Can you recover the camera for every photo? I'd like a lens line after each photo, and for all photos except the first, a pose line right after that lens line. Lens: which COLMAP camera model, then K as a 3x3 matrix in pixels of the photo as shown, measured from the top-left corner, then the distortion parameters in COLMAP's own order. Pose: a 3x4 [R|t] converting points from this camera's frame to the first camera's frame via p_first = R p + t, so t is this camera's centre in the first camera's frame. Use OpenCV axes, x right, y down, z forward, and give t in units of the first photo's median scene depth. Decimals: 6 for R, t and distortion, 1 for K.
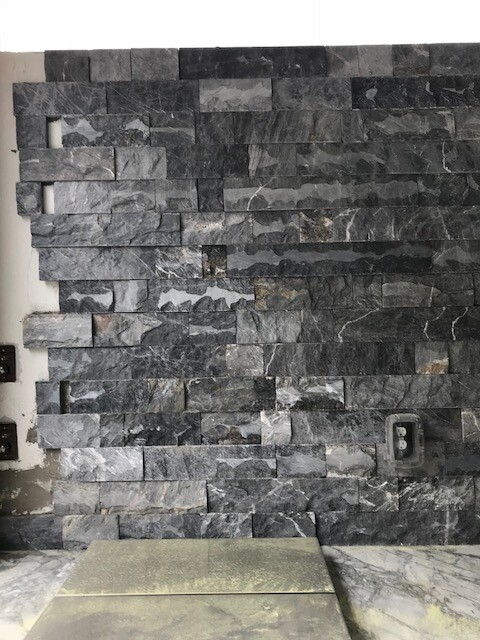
lens RADIAL K [[527.9, 0, 240.0], [0, 527.9, 320.0], [0, 0, 1]] dist [0.035436, -0.014800]
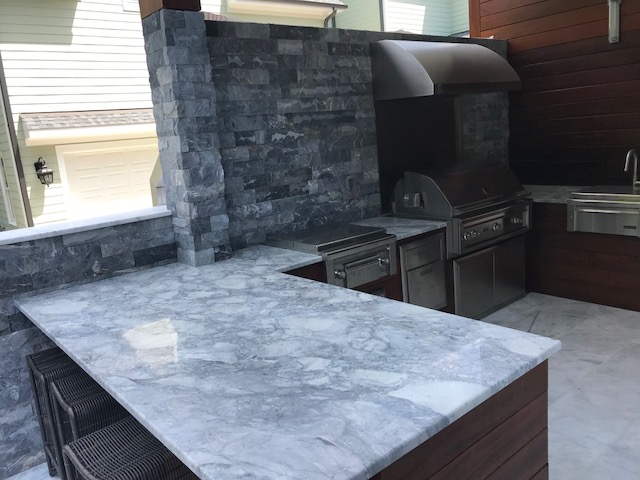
lens RADIAL K [[530.0, 0, 326.7], [0, 530.0, 239.1], [0, 0, 1]] dist [0.004769, -0.001875]
pose [[0.754699, -0.178231, 0.631398, -1.531700], [0.044596, 0.974103, 0.221665, -0.111671], [-0.654553, -0.139133, 0.743103, -0.967668]]
